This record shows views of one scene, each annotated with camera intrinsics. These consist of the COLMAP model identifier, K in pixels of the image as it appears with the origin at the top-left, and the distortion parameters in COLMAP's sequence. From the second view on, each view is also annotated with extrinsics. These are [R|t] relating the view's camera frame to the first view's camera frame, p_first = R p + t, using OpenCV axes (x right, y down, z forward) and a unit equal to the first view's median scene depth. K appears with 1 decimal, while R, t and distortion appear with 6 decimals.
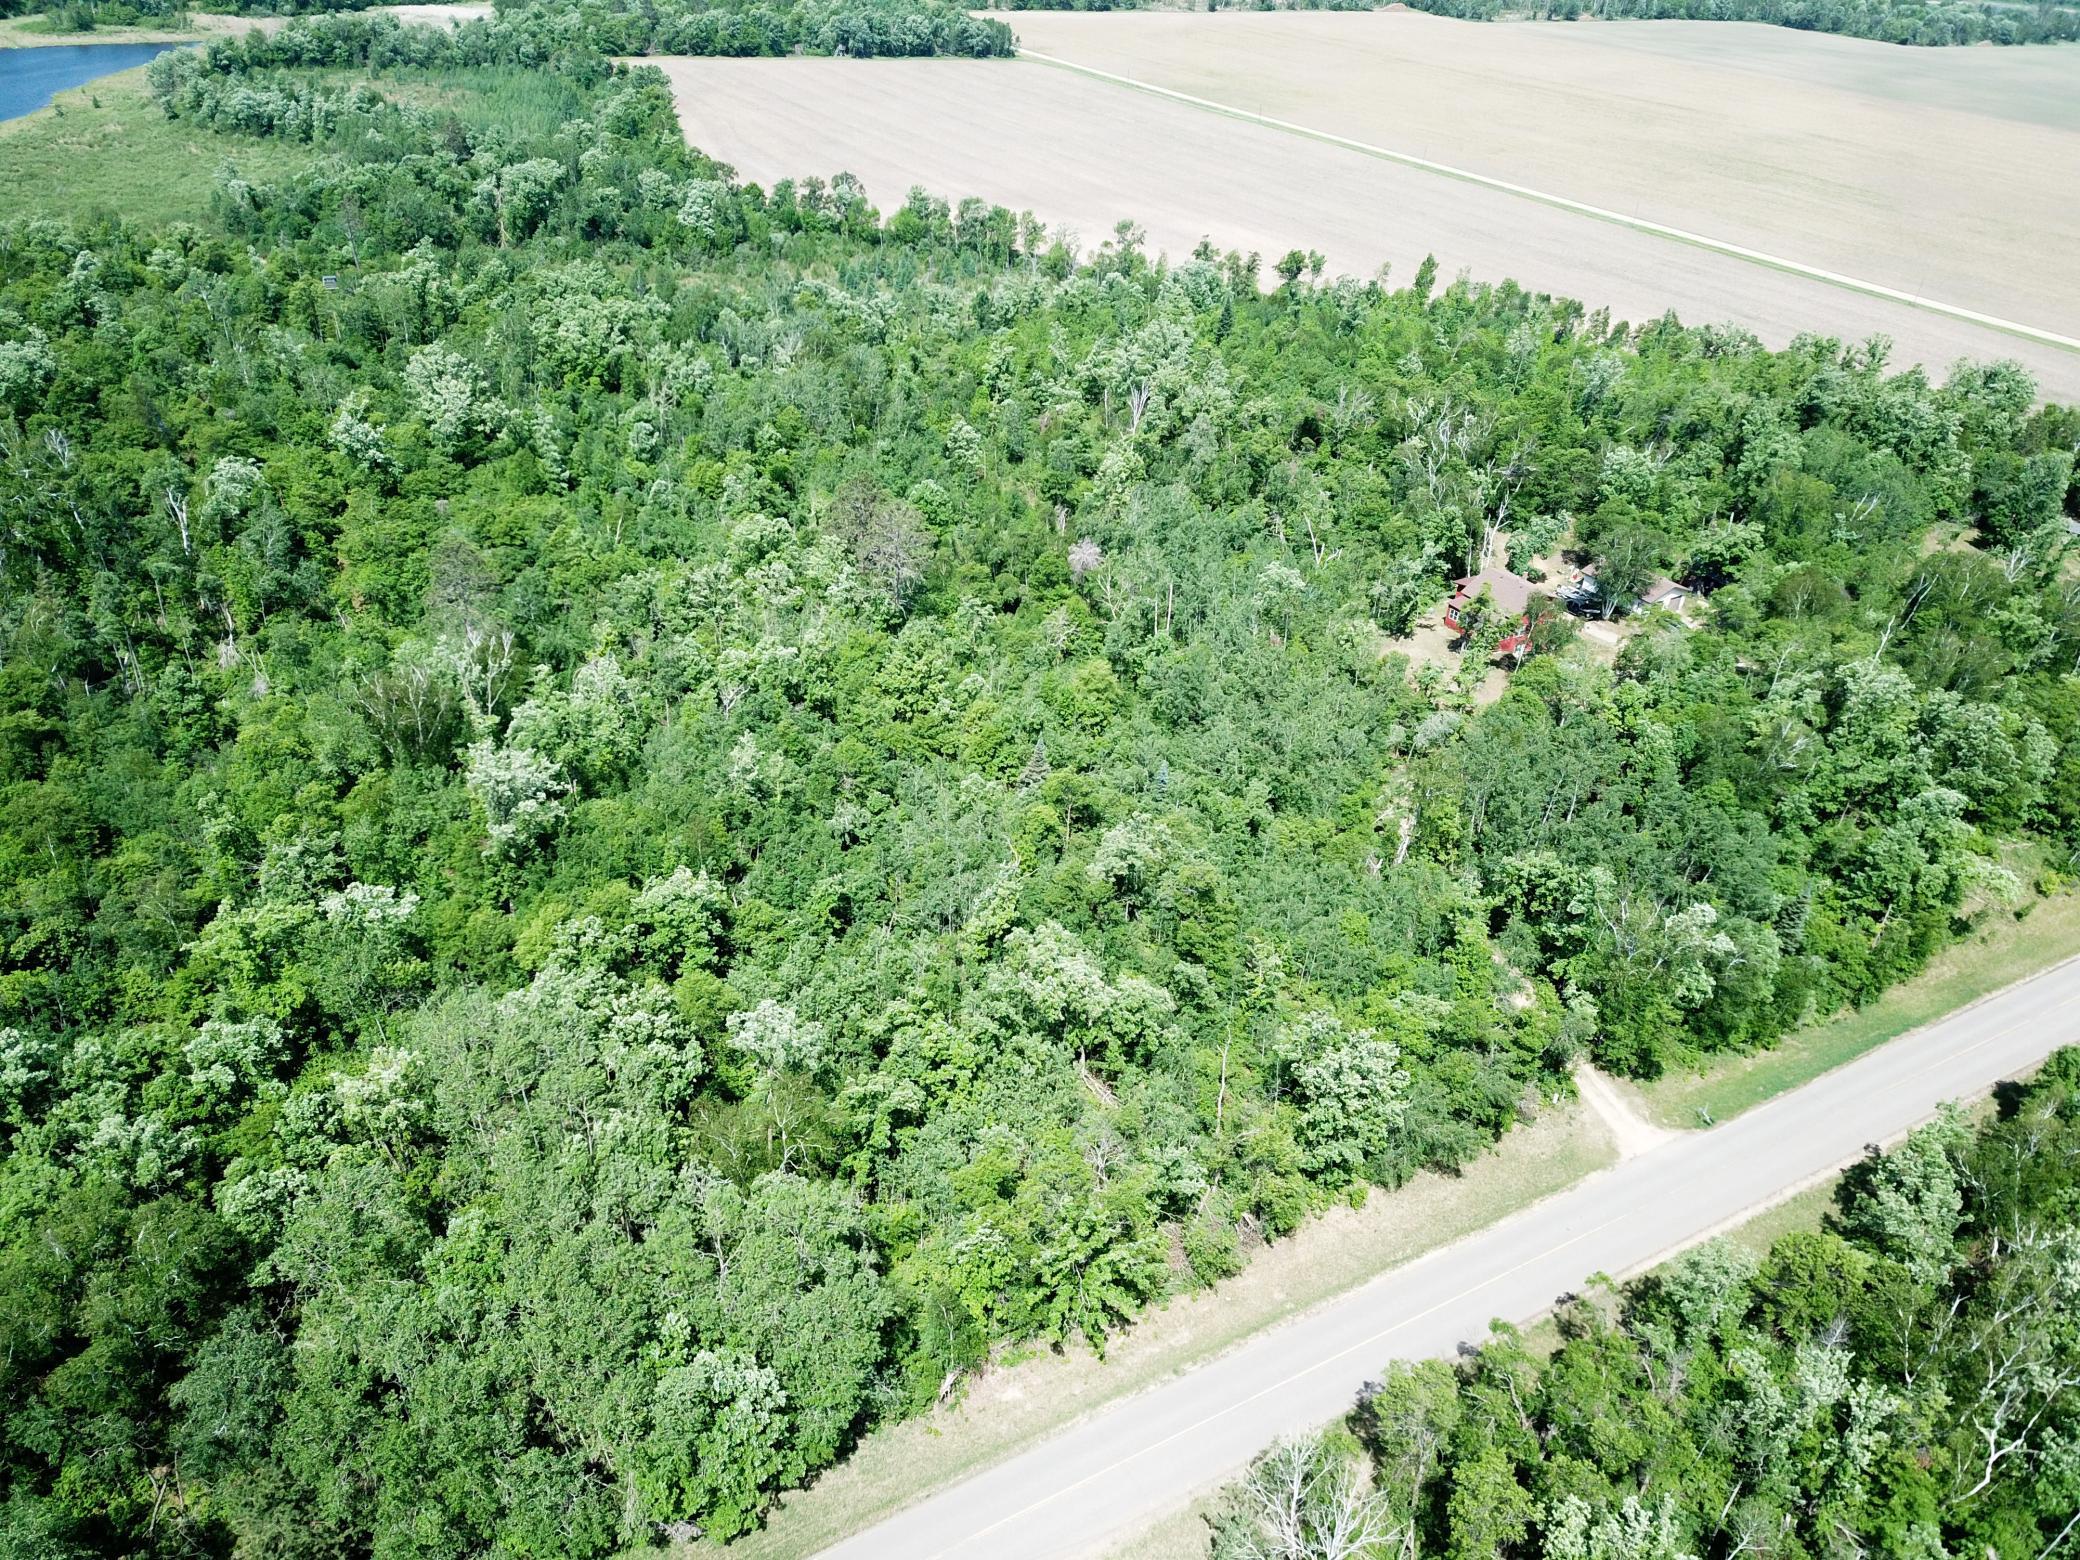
lens RADIAL K [[1582.4, 0, 1040.0], [0, 1582.4, 780.0], [0, 0, 1]] dist [0.009463, 0.000664]
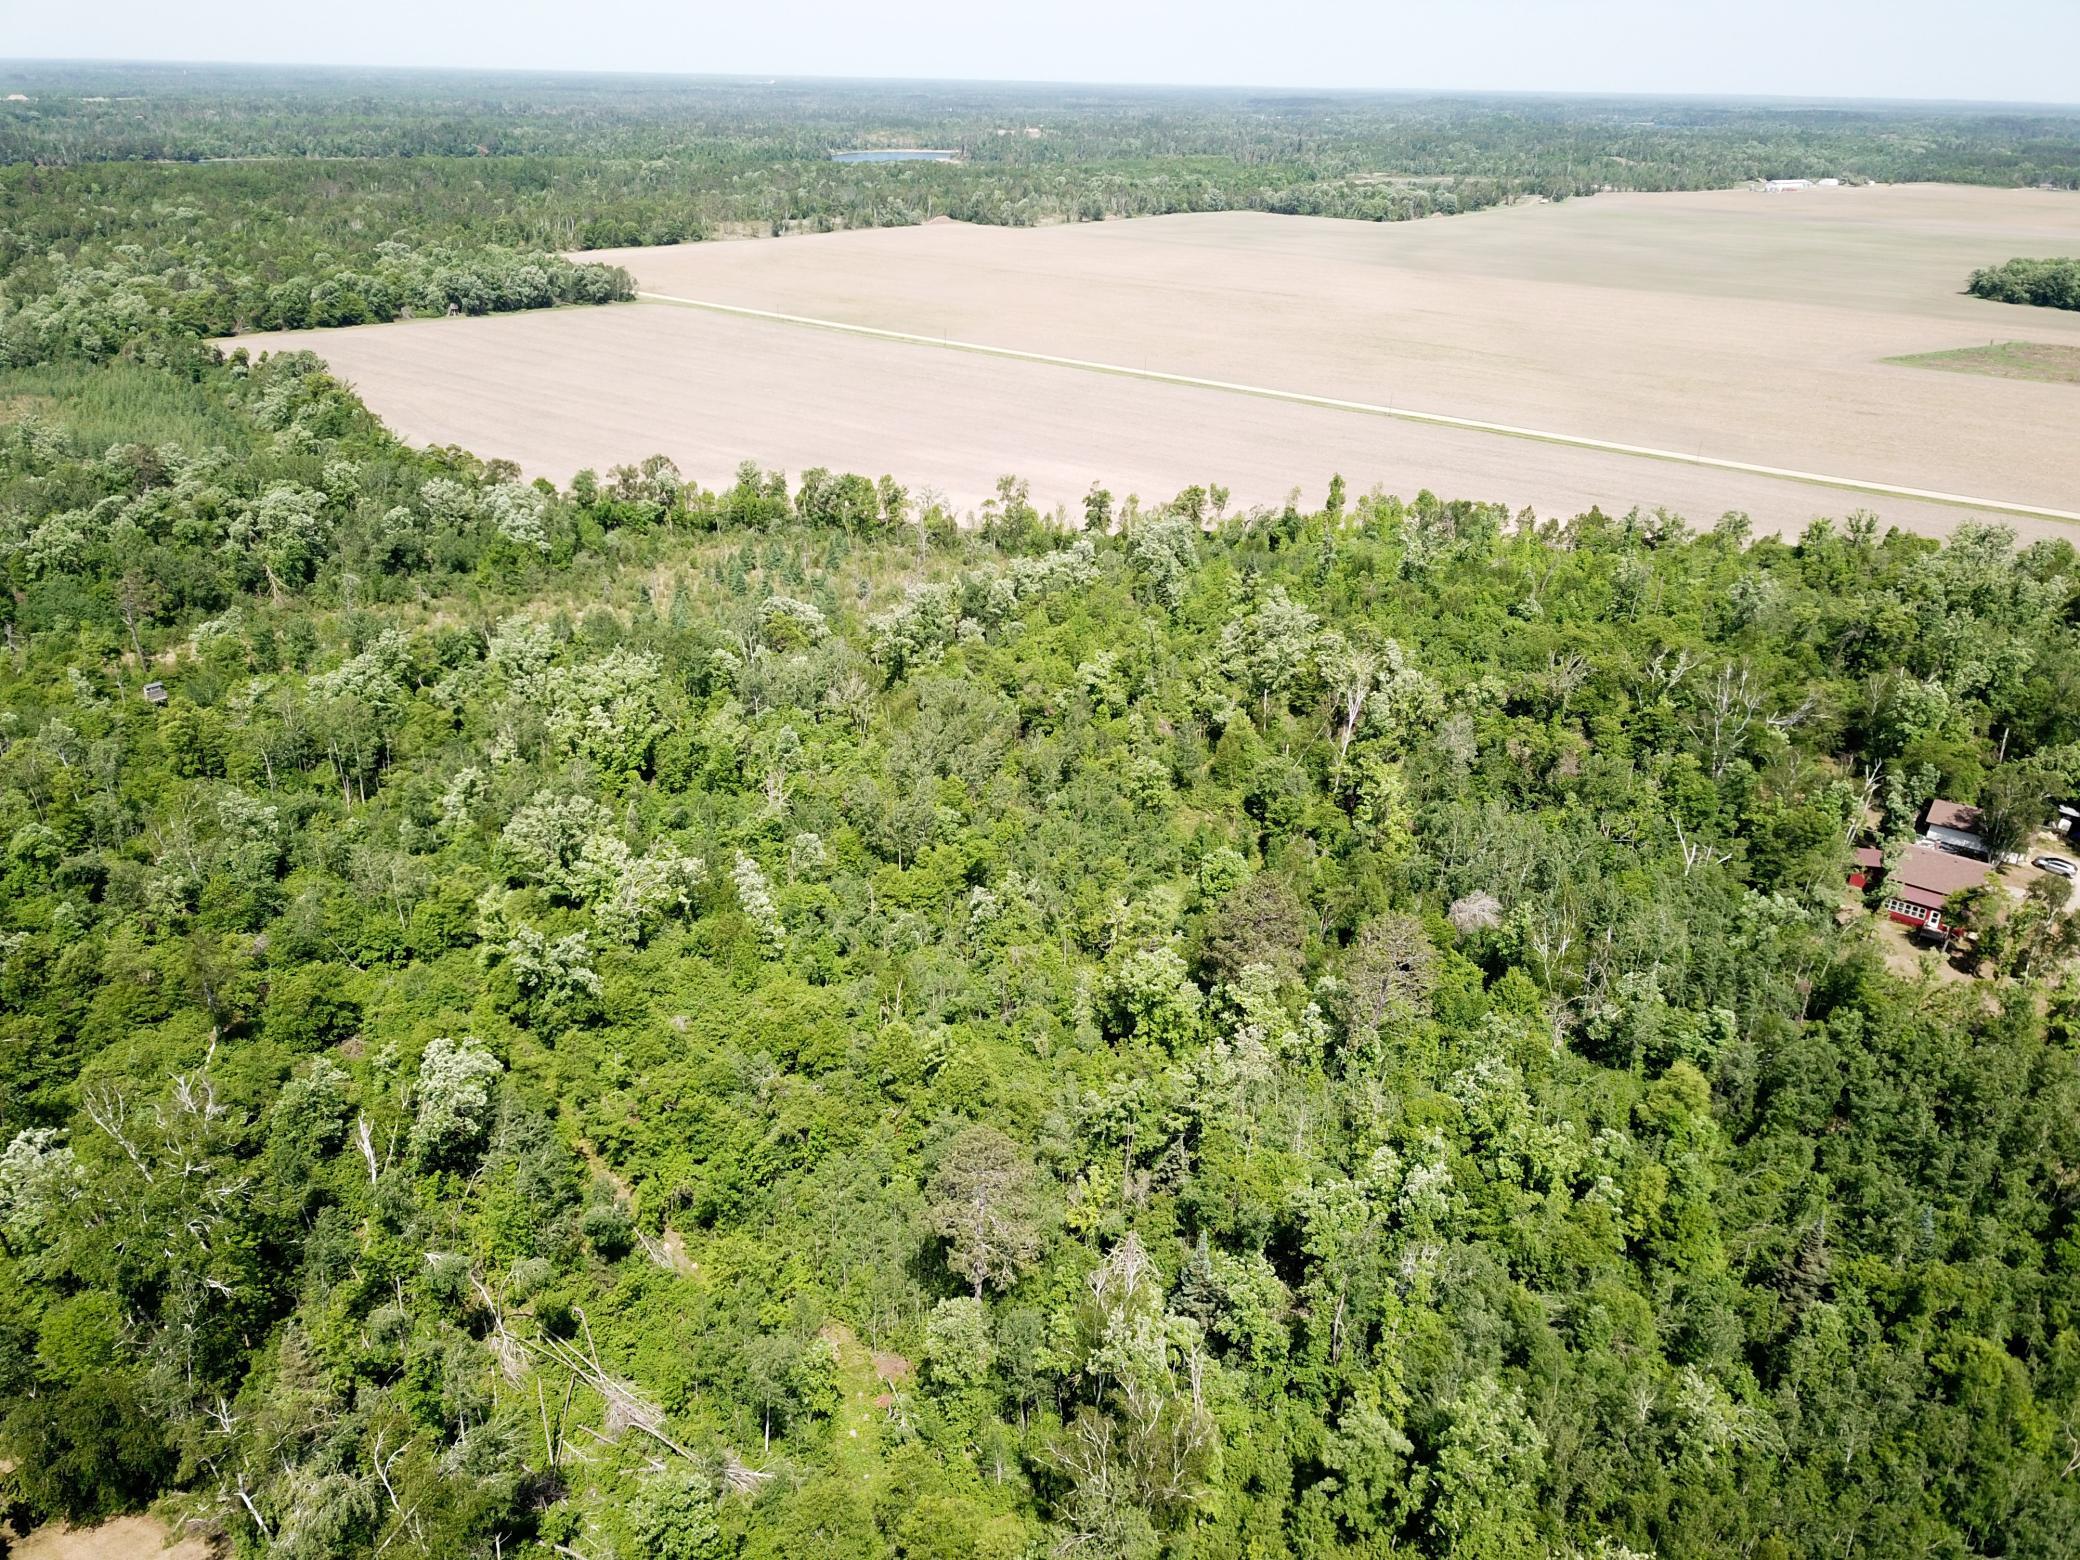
lens RADIAL K [[1582.4, 0, 1040.0], [0, 1582.4, 780.0], [0, 0, 1]] dist [0.009463, 0.000664]
pose [[0.940536, -0.171763, 0.293070, -0.248960], [0.203277, 0.975809, -0.080463, -0.114166], [-0.272160, 0.135253, 0.952699, 0.163043]]
